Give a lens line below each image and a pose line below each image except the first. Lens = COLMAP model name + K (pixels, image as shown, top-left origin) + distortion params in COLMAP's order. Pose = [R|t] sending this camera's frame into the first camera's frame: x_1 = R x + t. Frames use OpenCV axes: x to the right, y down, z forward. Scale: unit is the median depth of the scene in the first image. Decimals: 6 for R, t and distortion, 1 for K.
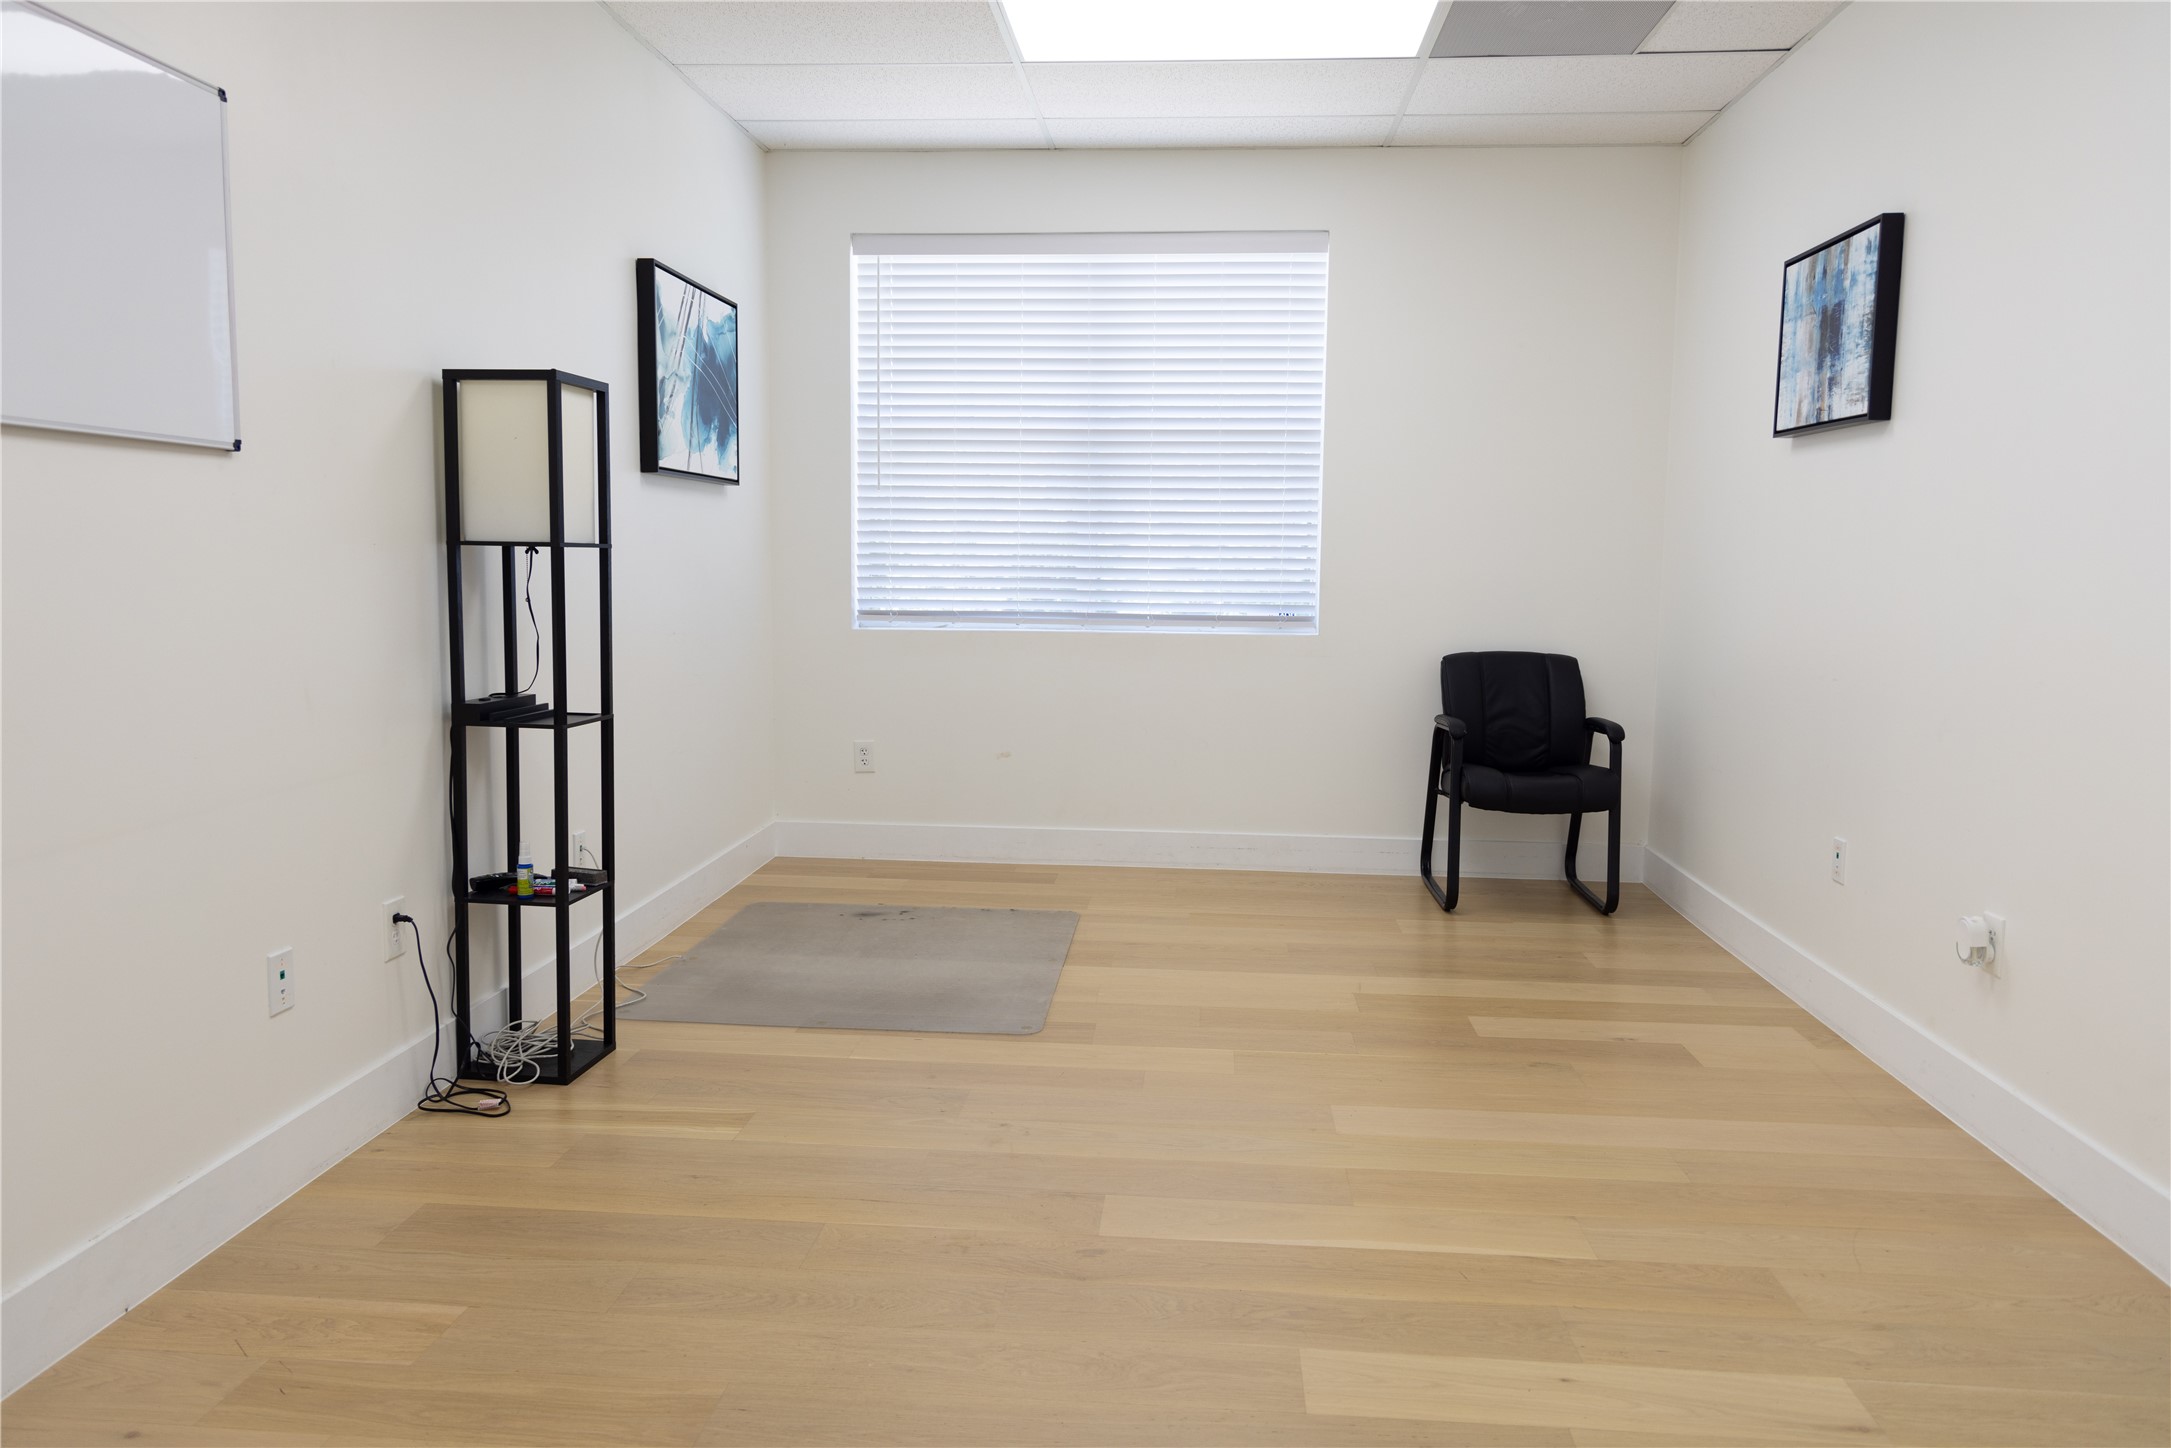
lens RADIAL K [[1499.6, 0, 1085.6], [0, 1499.6, 693.9], [0, 0, 1]] dist [0.048580, -0.001527]
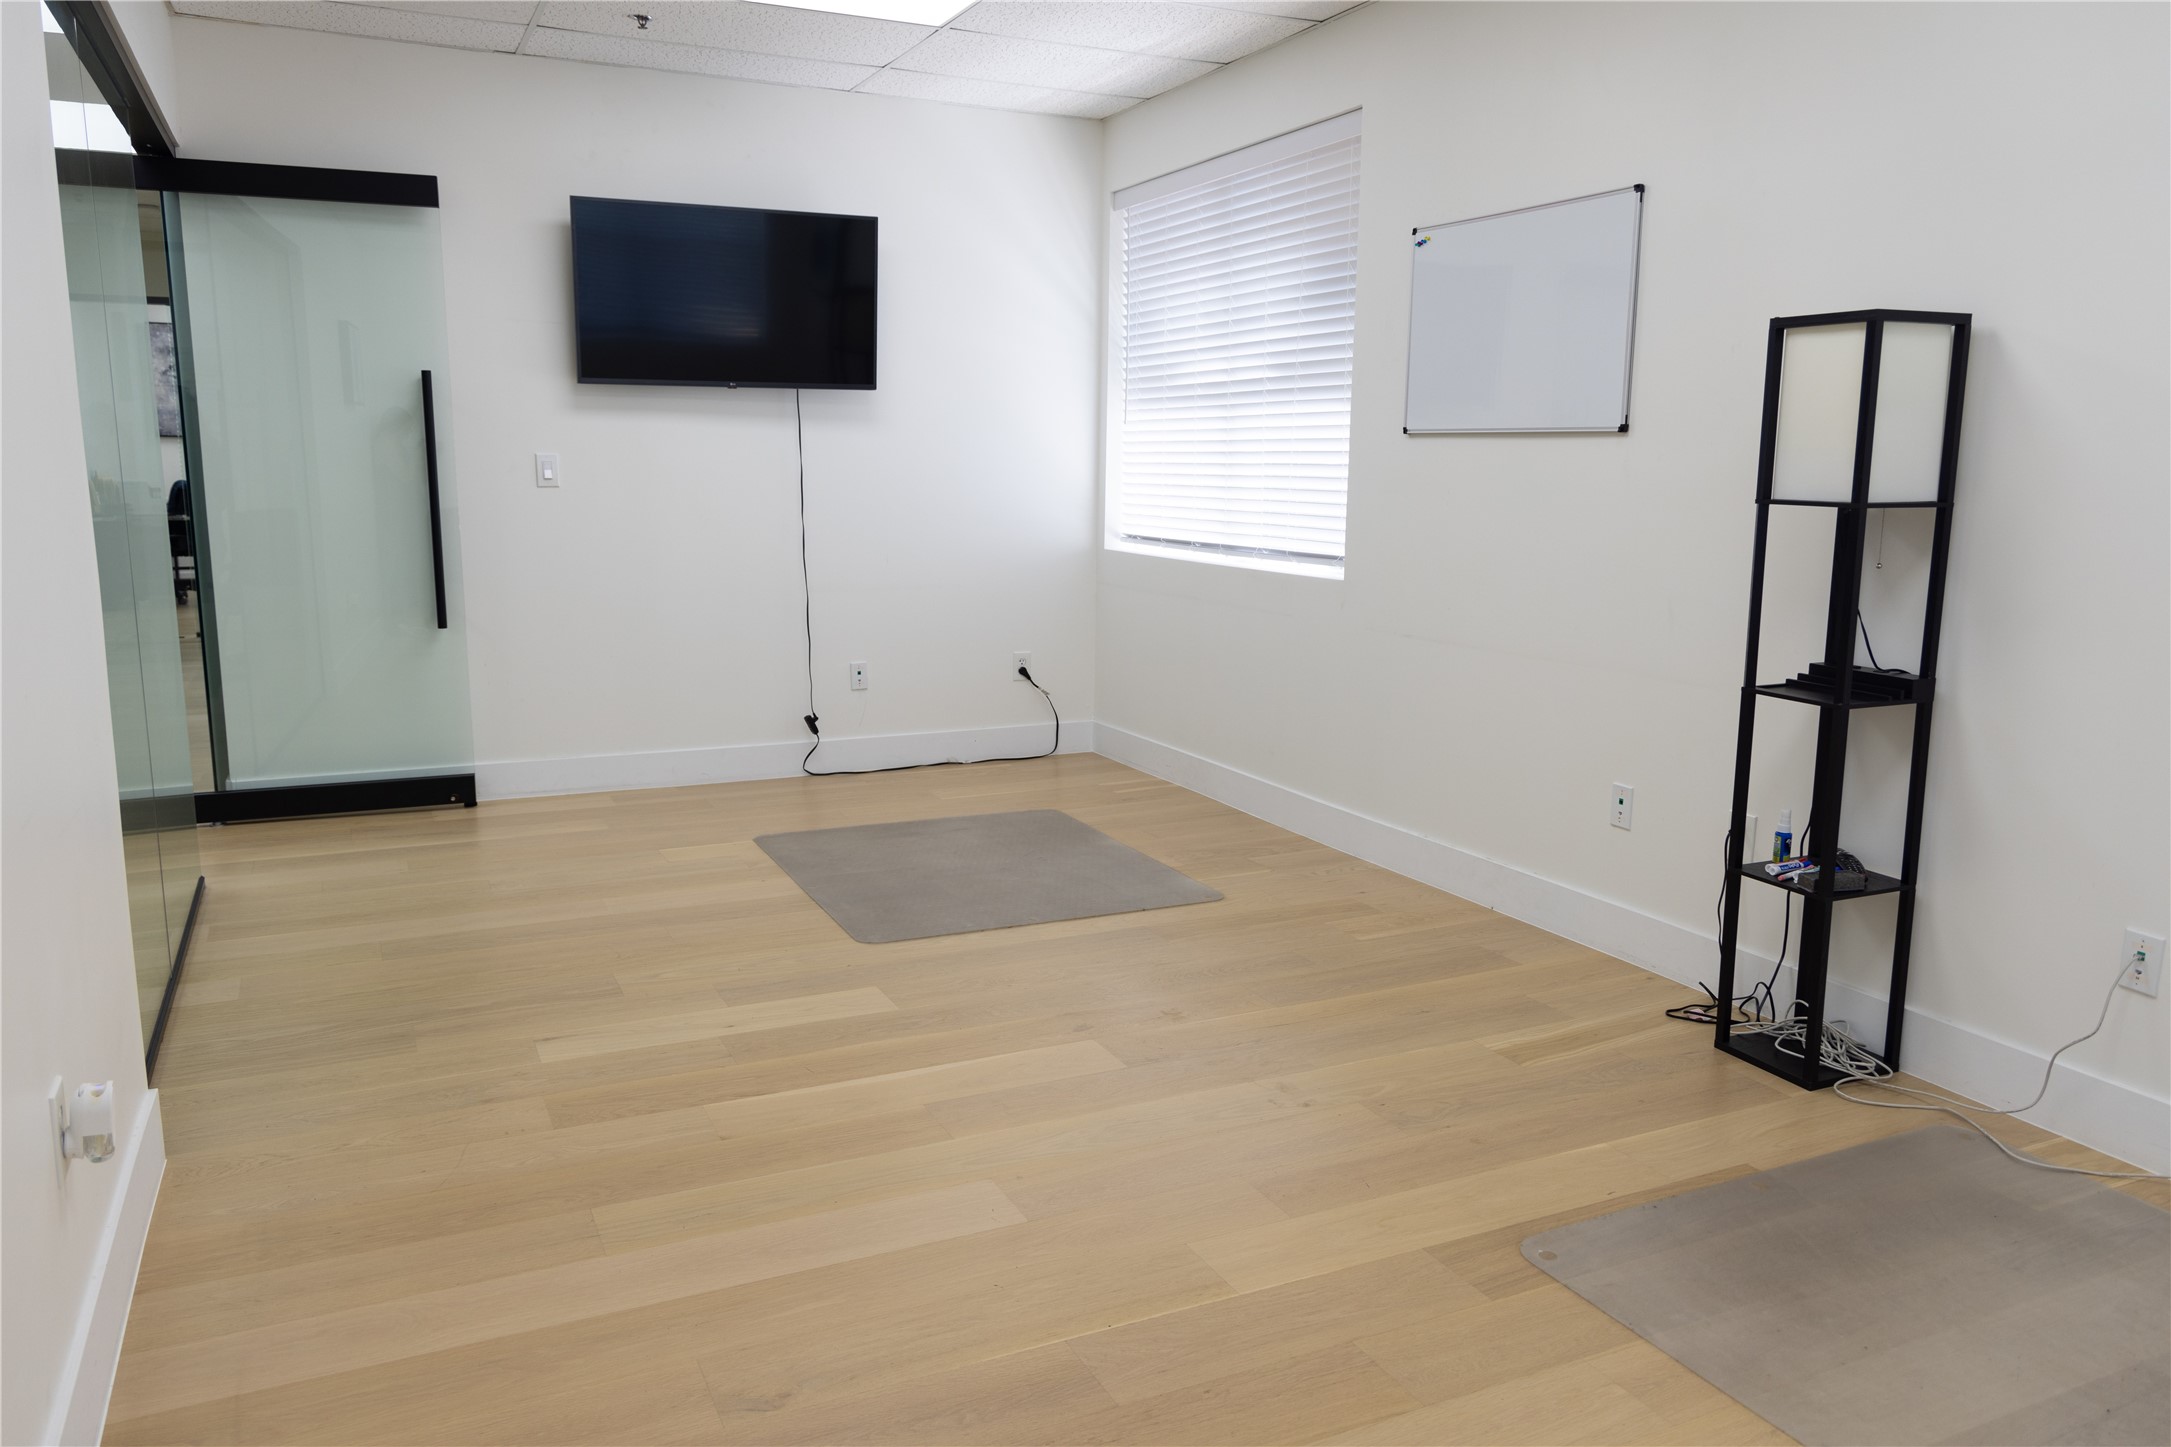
lens RADIAL K [[1499.6, 0, 1085.6], [0, 1499.6, 693.4], [0, 0, 1]] dist [0.048580, -0.001527]
pose [[-0.856676, 0.057536, -0.512635, 0.637609], [-0.070468, 0.971392, 0.226785, -0.204639], [0.511018, 0.230406, -0.828114, 1.961729]]
